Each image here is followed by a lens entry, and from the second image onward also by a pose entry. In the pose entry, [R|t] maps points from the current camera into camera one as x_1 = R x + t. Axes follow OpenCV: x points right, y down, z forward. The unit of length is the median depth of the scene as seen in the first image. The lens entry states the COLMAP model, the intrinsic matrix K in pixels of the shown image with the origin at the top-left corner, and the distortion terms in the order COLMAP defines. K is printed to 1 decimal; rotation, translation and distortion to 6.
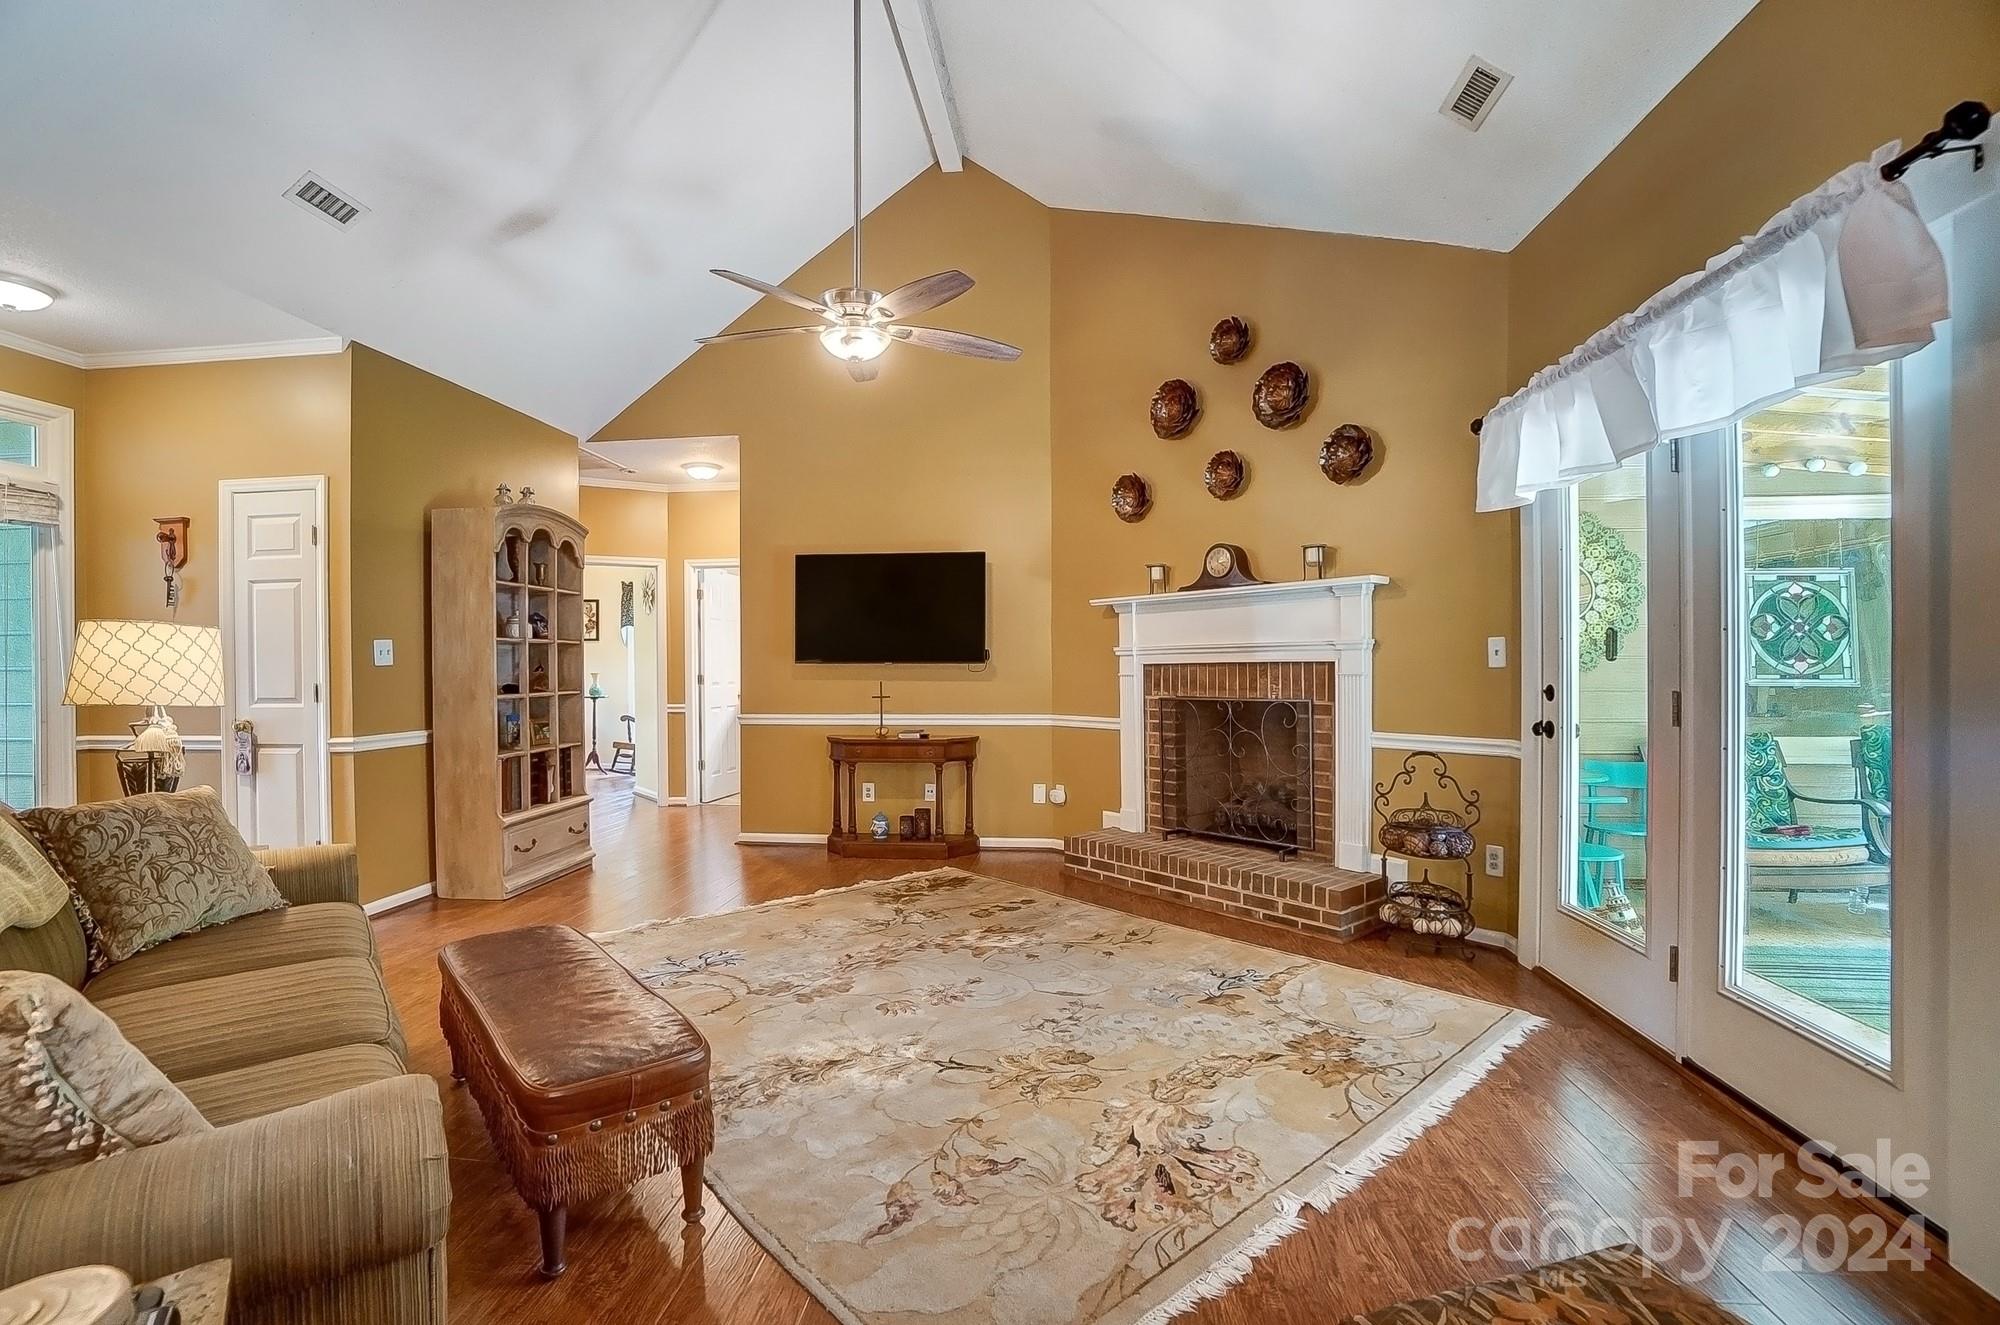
lens RADIAL K [[881.7, 0, 996.8], [0, 881.7, 664.0], [0, 0, 1]] dist [-0.064235, 0.023769]
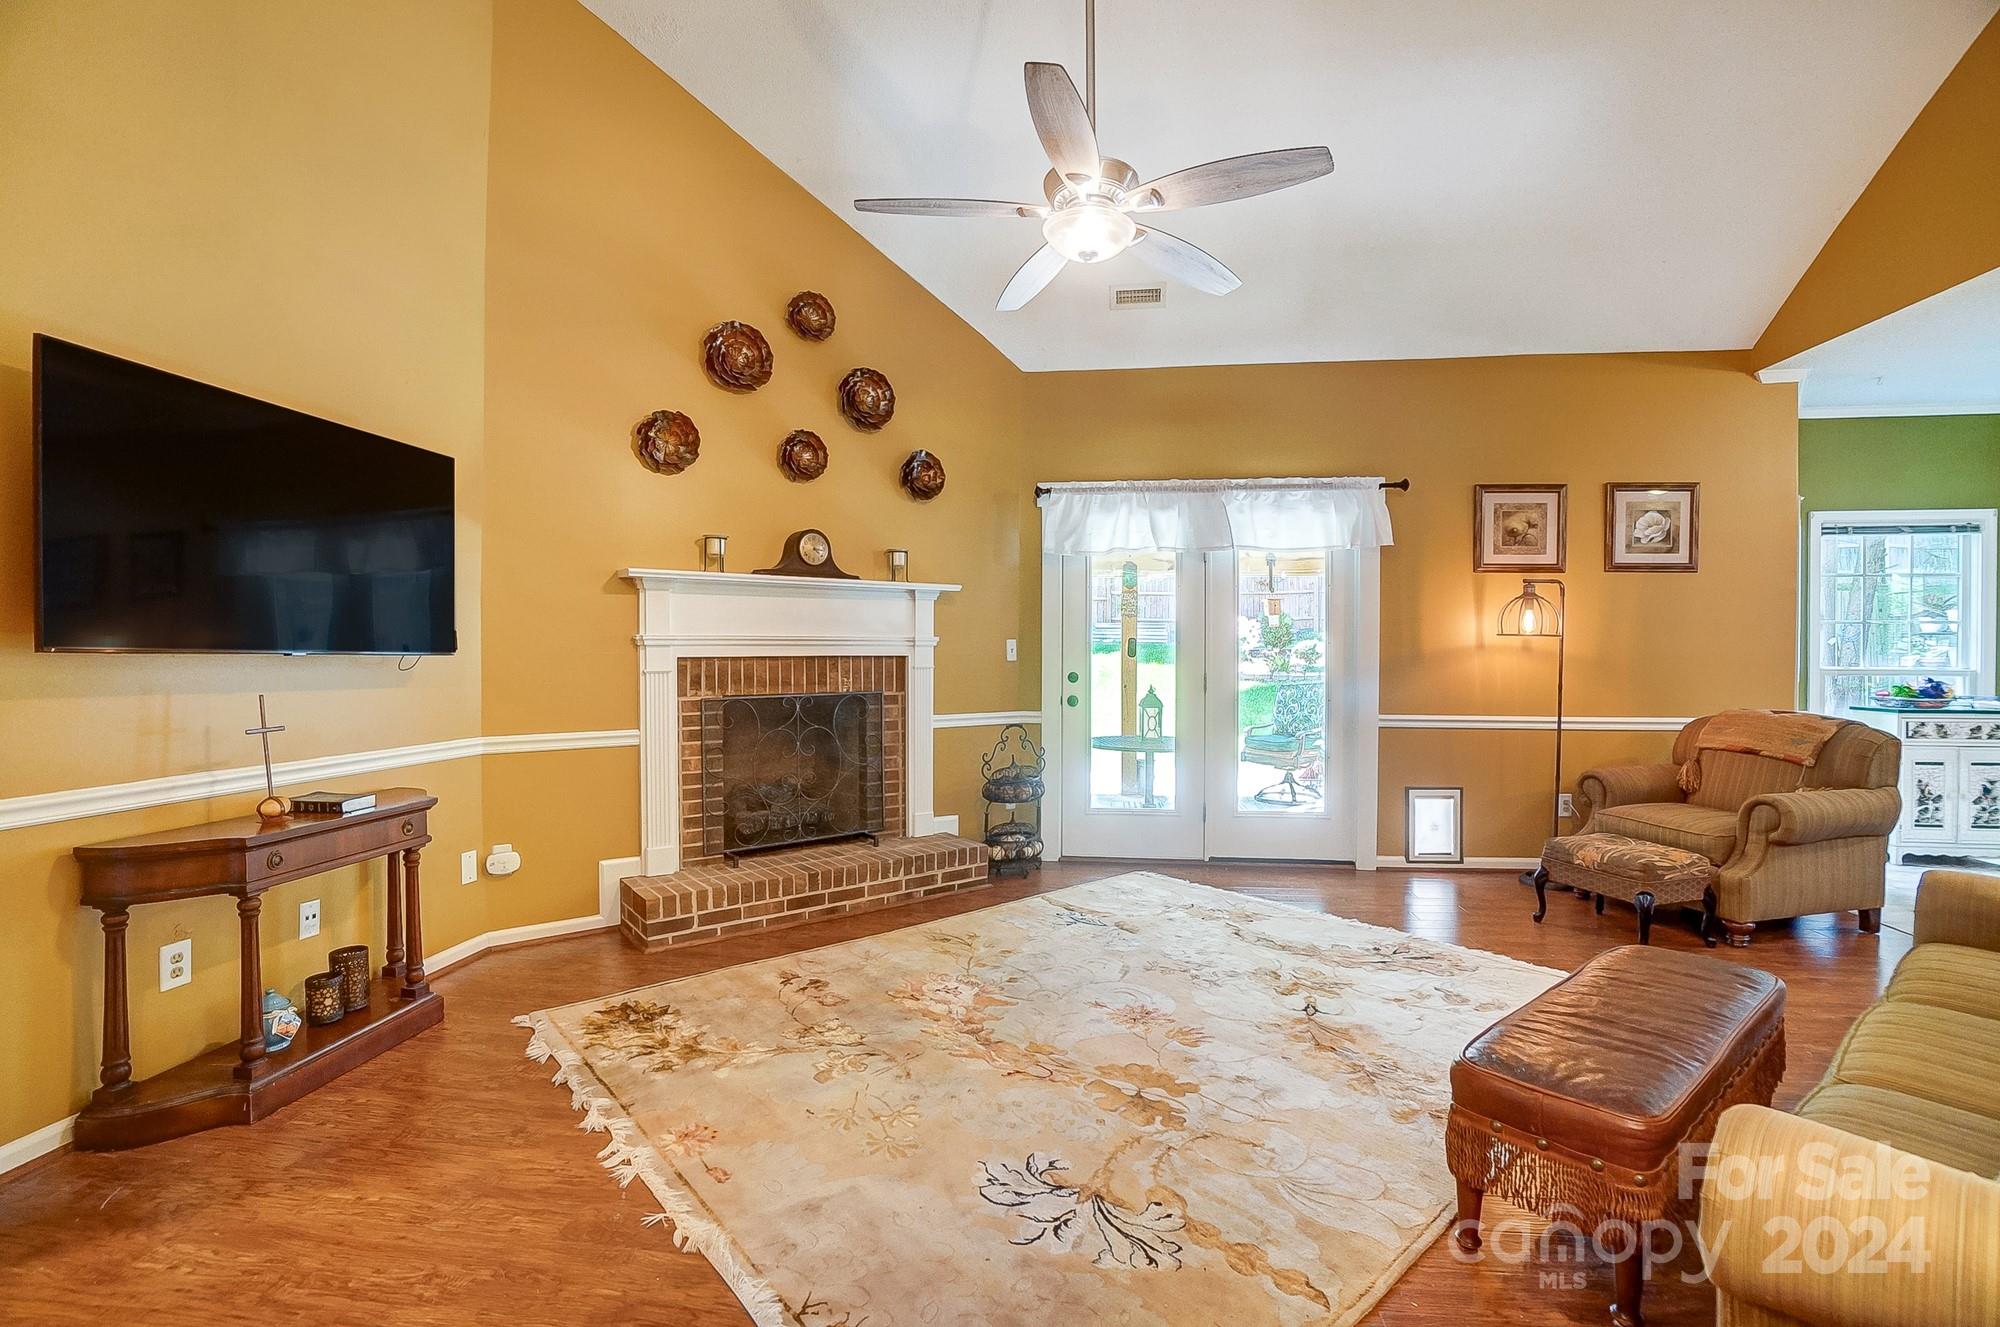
lens RADIAL K [[881.7, 0, 996.8], [0, 881.7, 665.0], [0, 0, 1]] dist [-0.064235, 0.023769]
pose [[0.035985, -0.007797, 0.999322, -0.671067], [-0.005749, 0.999951, 0.008009, -0.000800], [-0.999336, -0.006033, 0.035939, 0.762354]]
